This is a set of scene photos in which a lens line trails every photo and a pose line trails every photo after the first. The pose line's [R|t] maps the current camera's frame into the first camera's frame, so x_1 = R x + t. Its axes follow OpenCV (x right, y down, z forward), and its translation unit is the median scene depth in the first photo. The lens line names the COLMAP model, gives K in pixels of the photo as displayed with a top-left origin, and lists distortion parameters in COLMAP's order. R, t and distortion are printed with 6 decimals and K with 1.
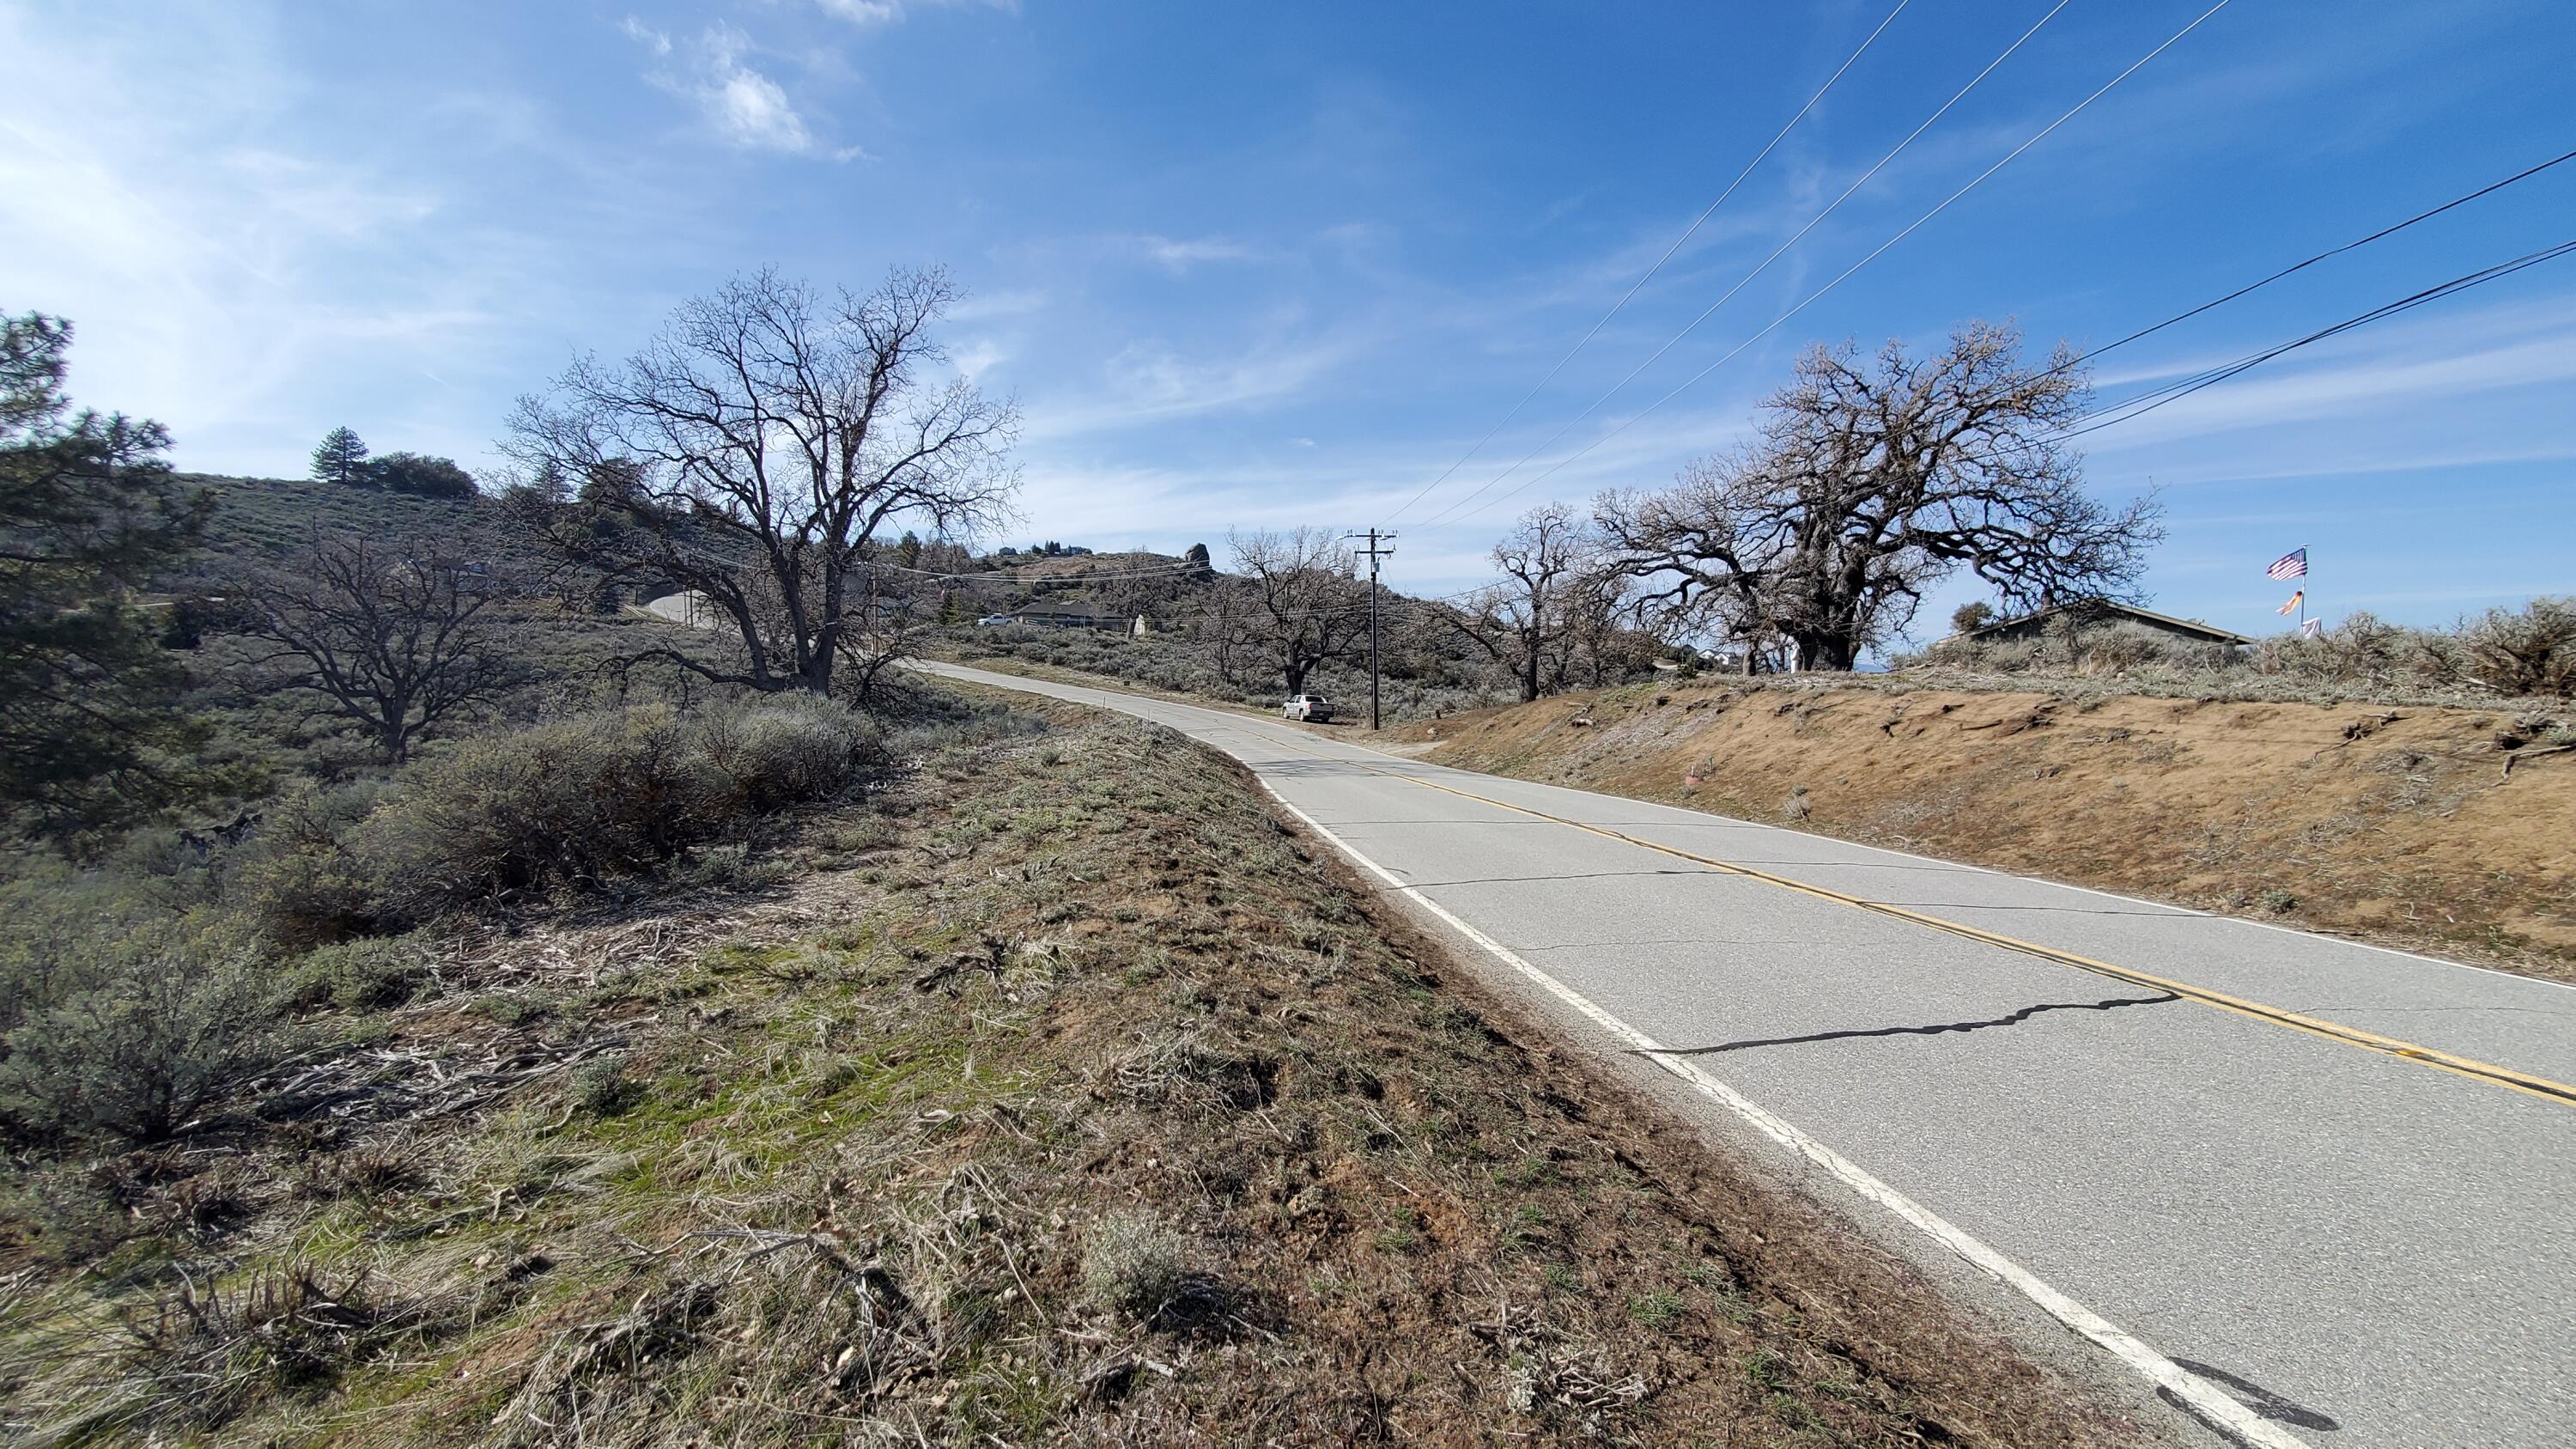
lens RADIAL K [[1022.2, 0, 1308.3], [0, 1022.2, 735.4], [0, 0, 1]] dist [0.000076, -0.000114]
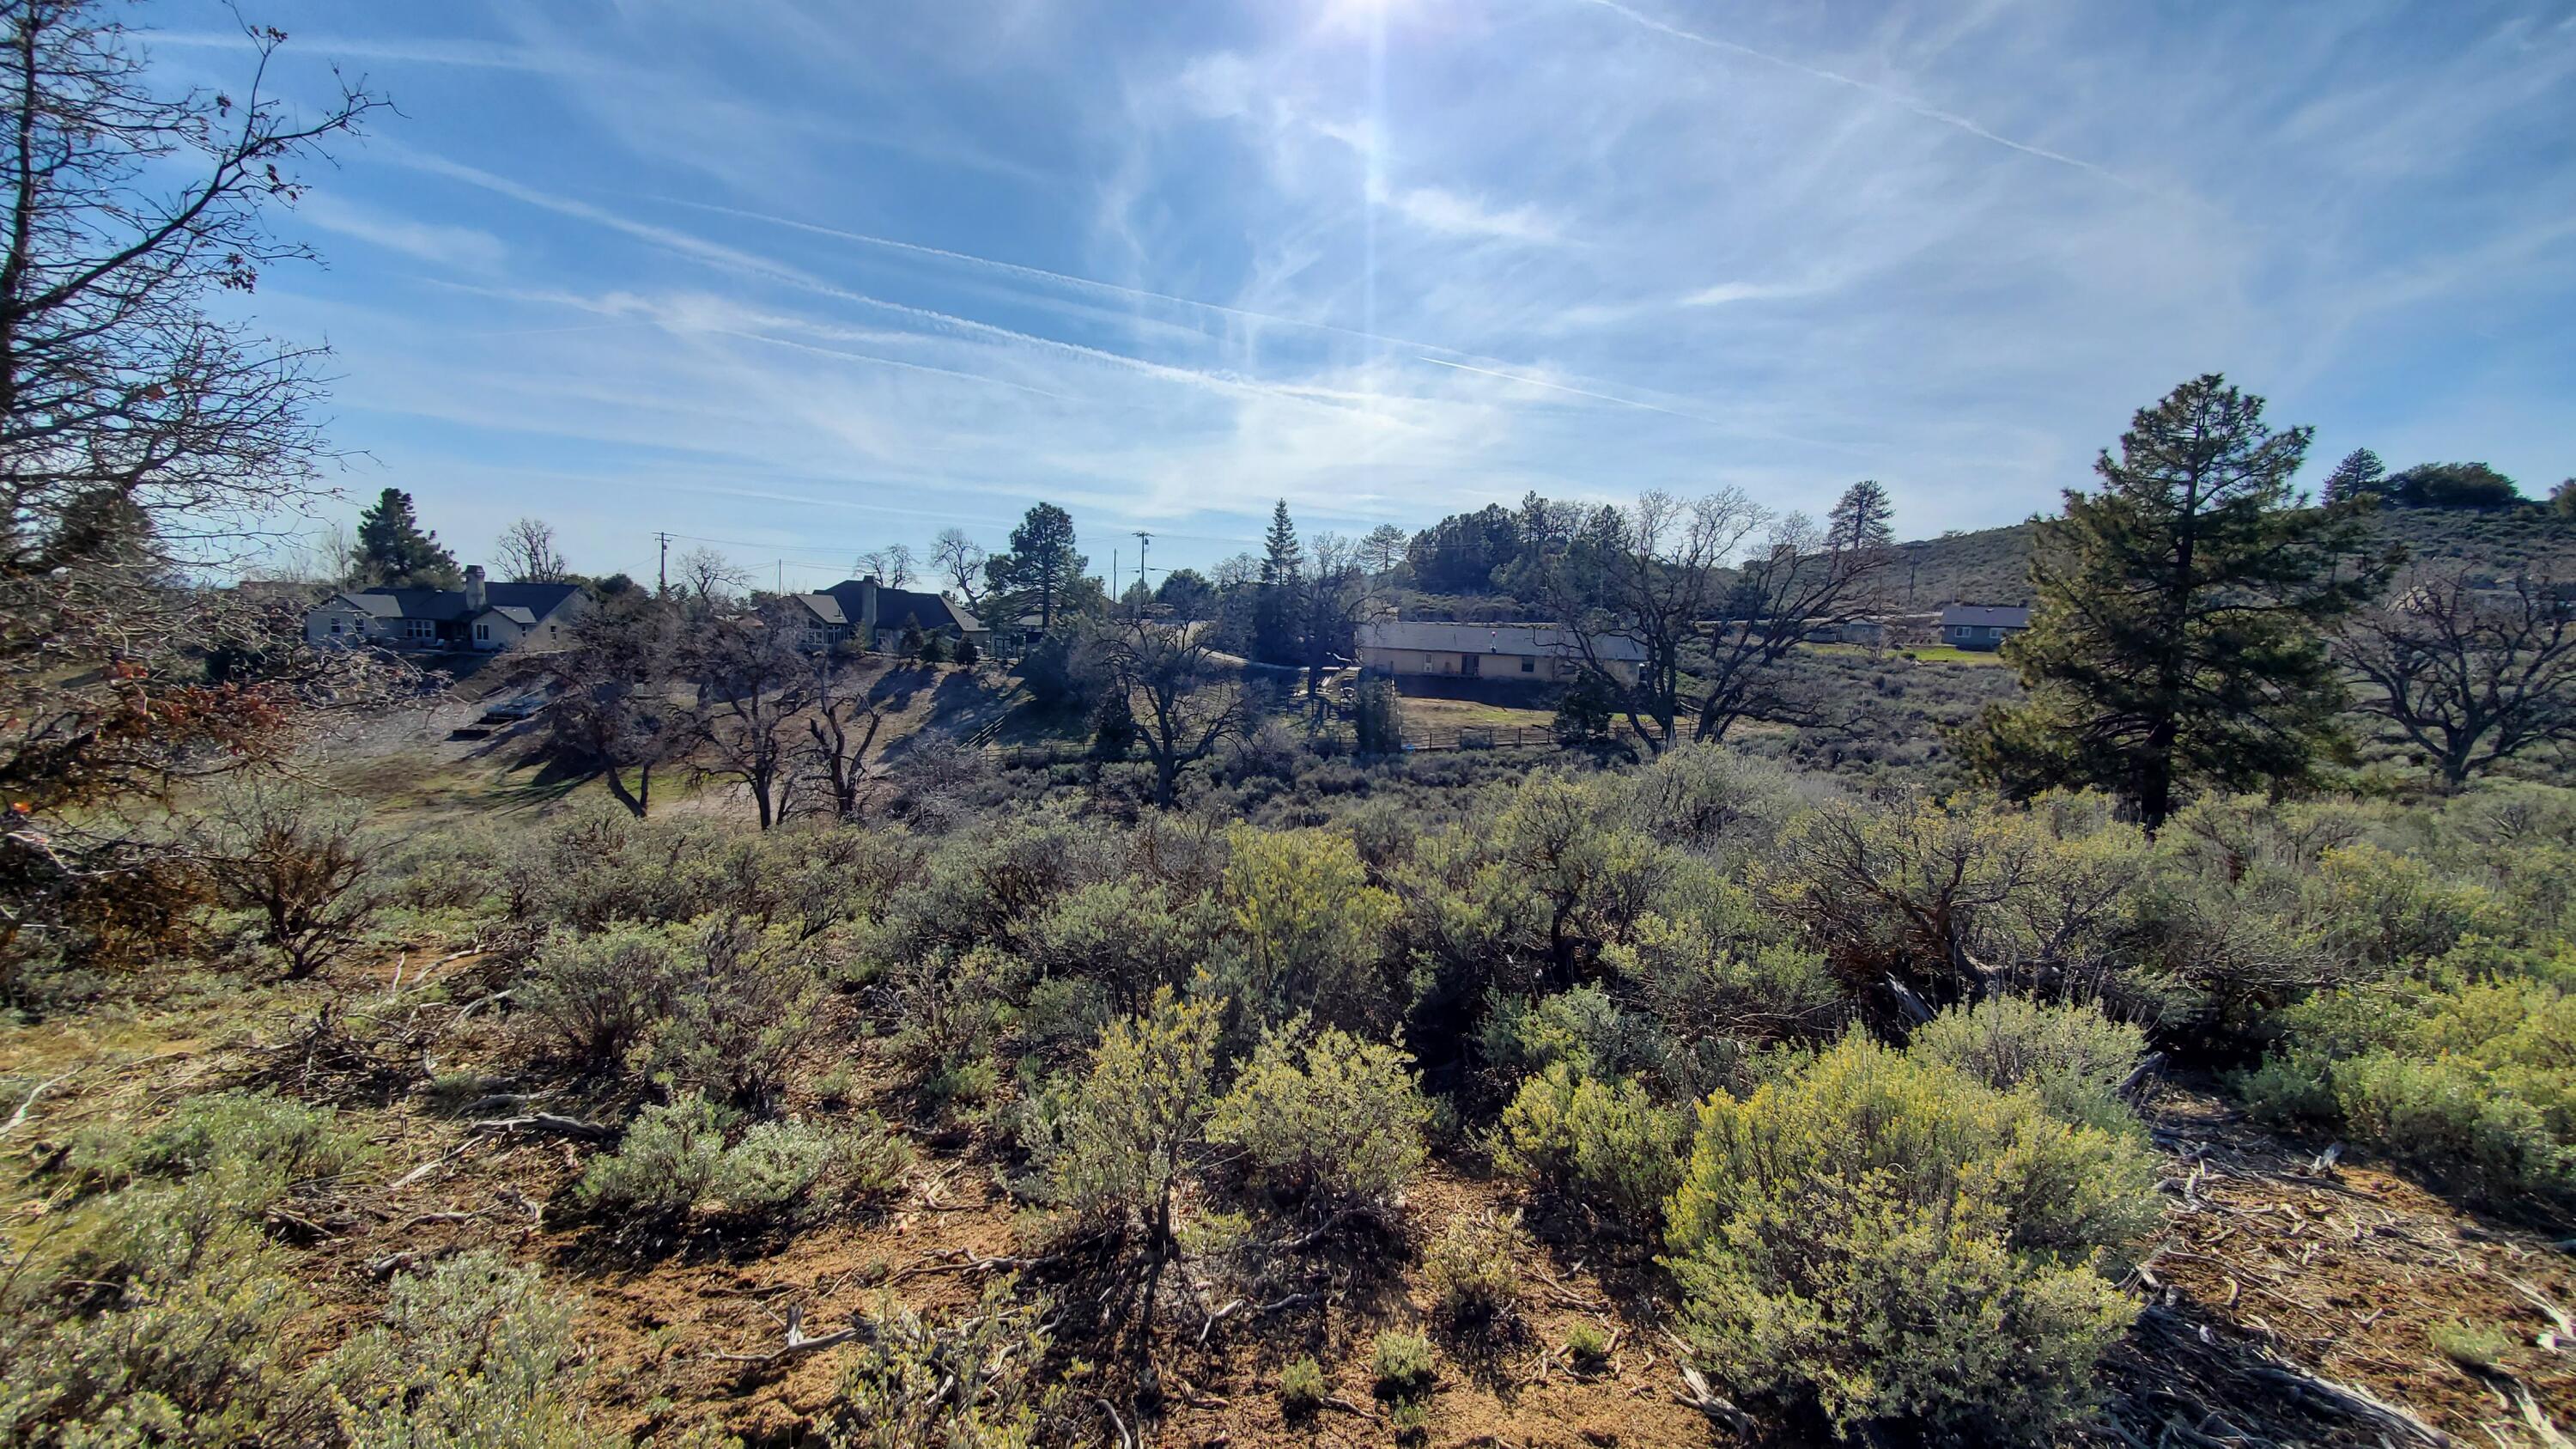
lens RADIAL K [[1027.3, 0, 1305.6], [0, 1027.3, 723.8], [0, 0, 1]] dist [0.000111, -0.000297]
pose [[0.051274, 0.077284, -0.995690, 0.017137], [-0.110298, 0.991340, 0.071266, 0.005685], [0.992575, 0.106169, 0.059355, -0.086240]]
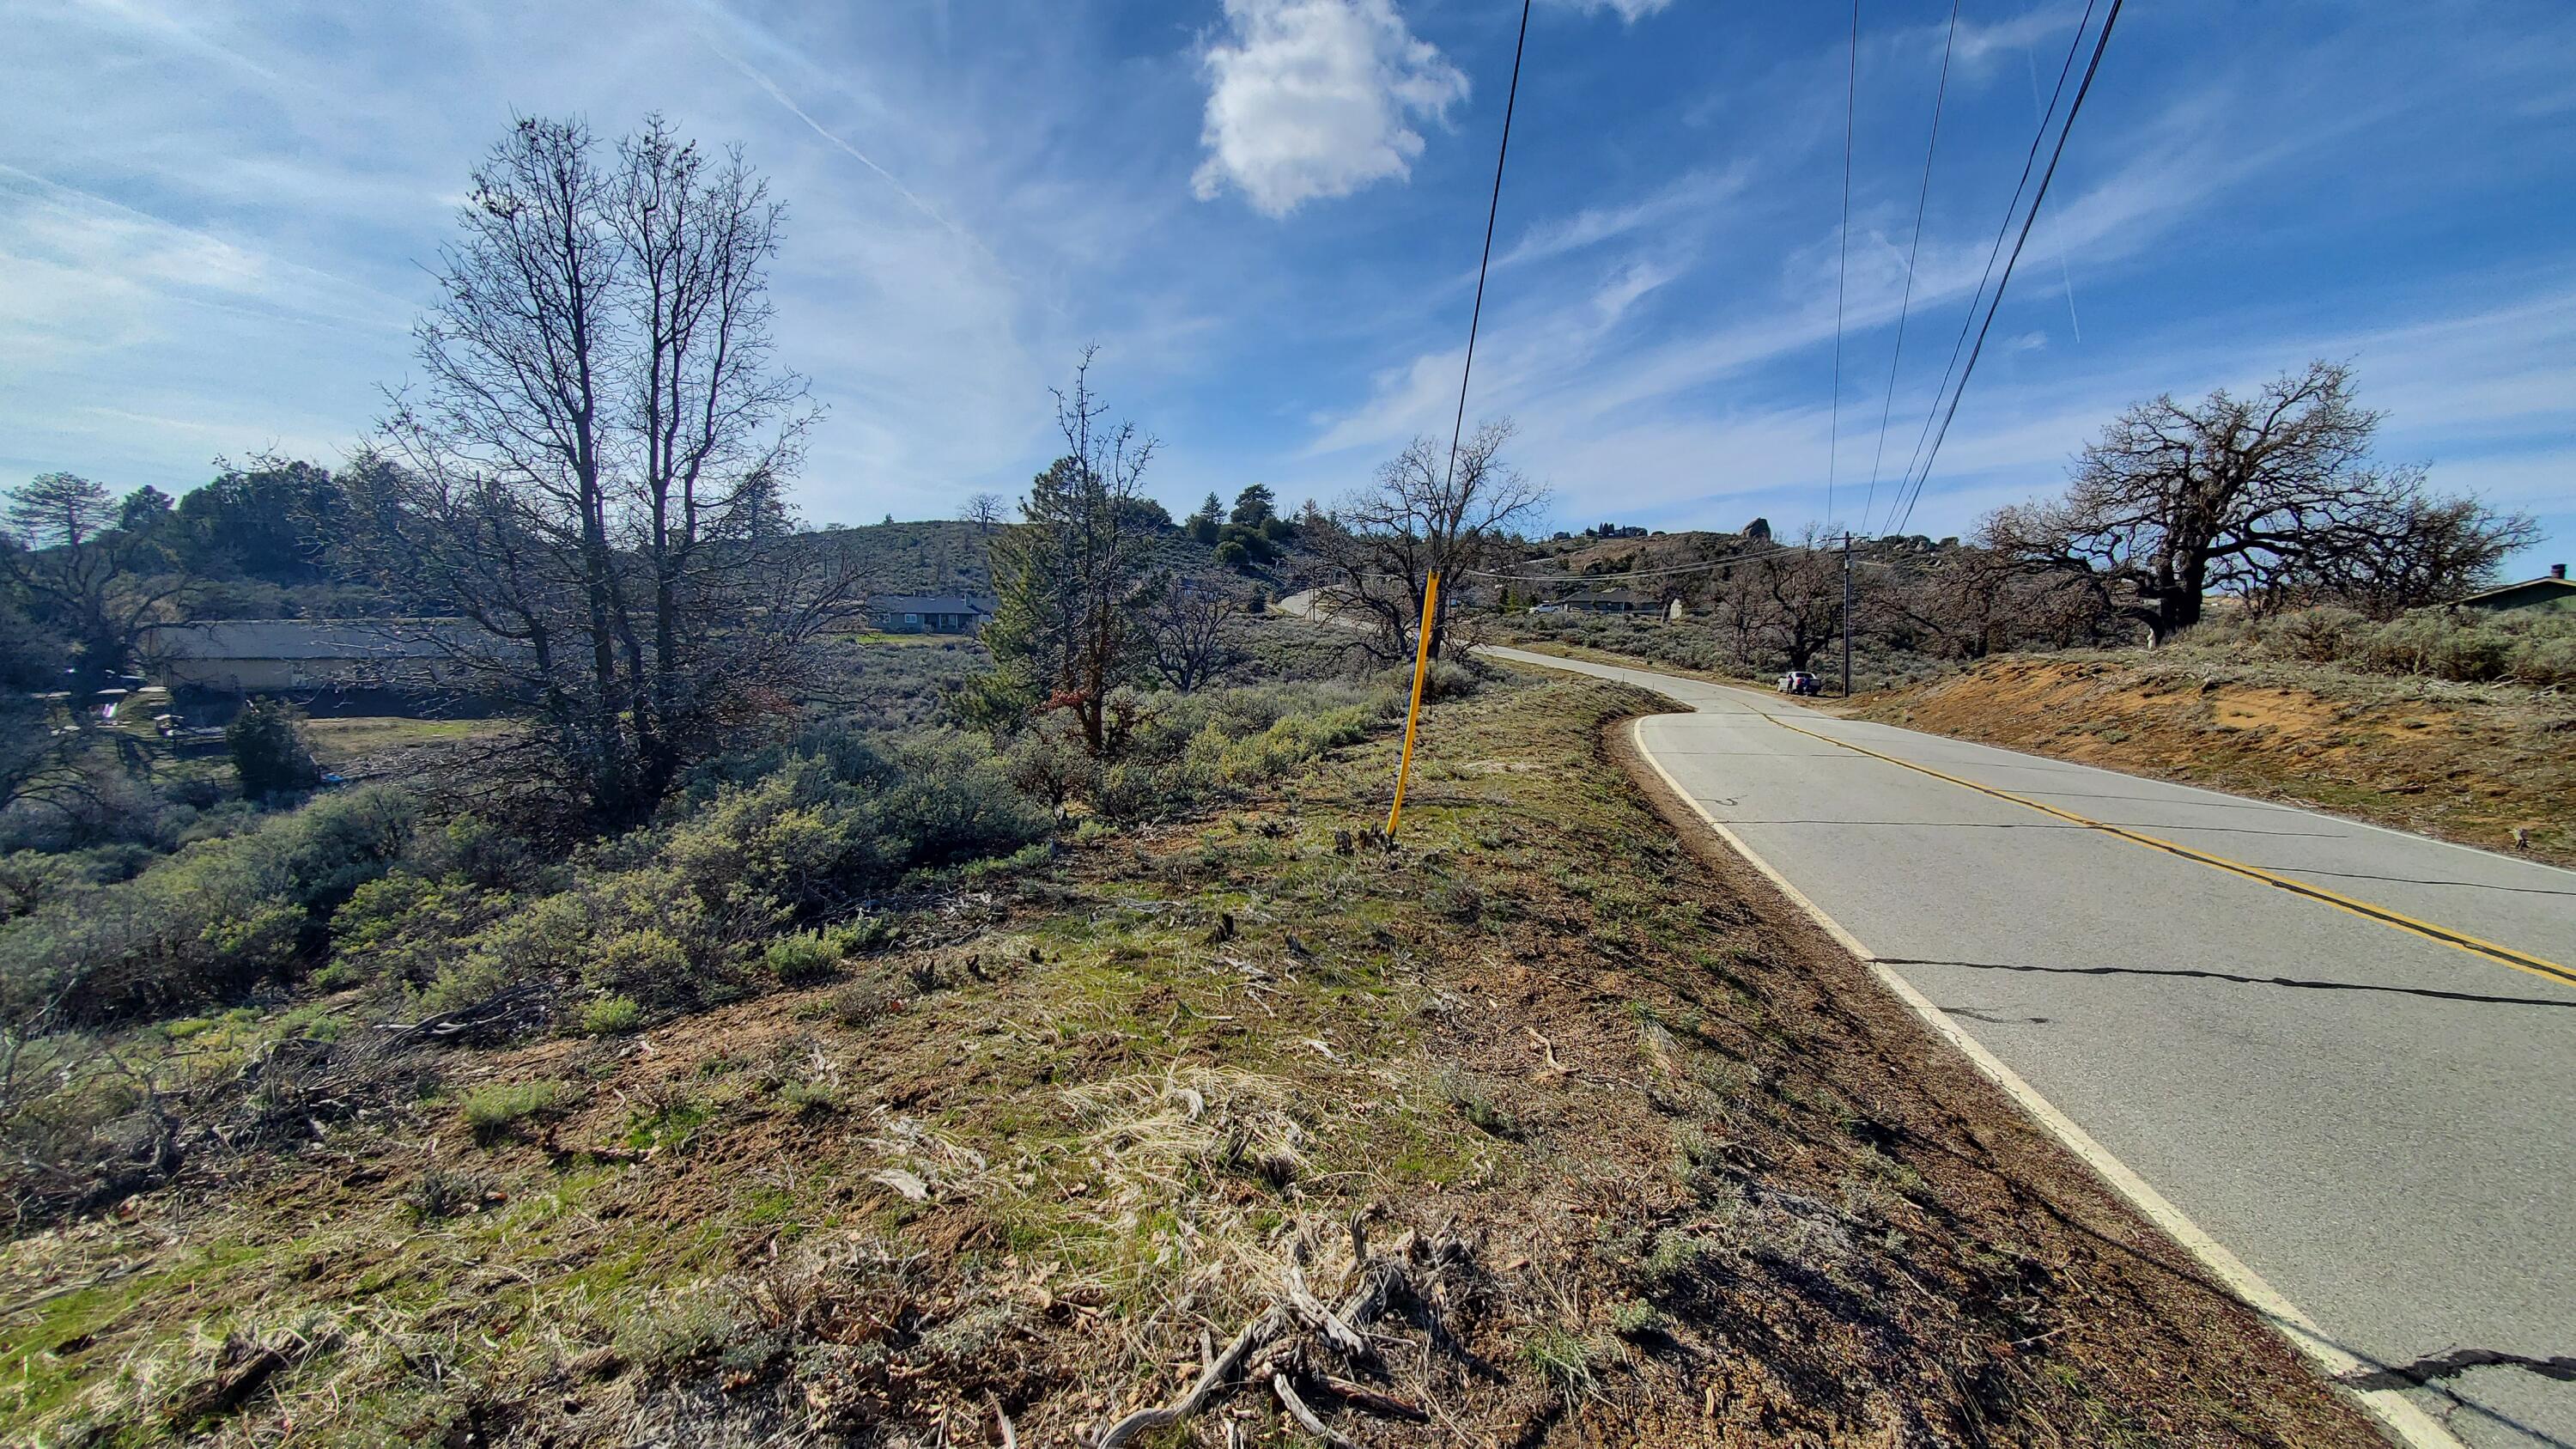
lens RADIAL K [[1028.8, 0, 1302.1], [0, 1028.8, 734.8], [0, 0, 1]] dist [-0.000103, 0.000423]
pose [[0.862902, 0.034458, -0.504196, 0.064689], [-0.026188, 0.999381, 0.023480, 0.011988], [0.504693, -0.007057, 0.863270, -0.185747]]
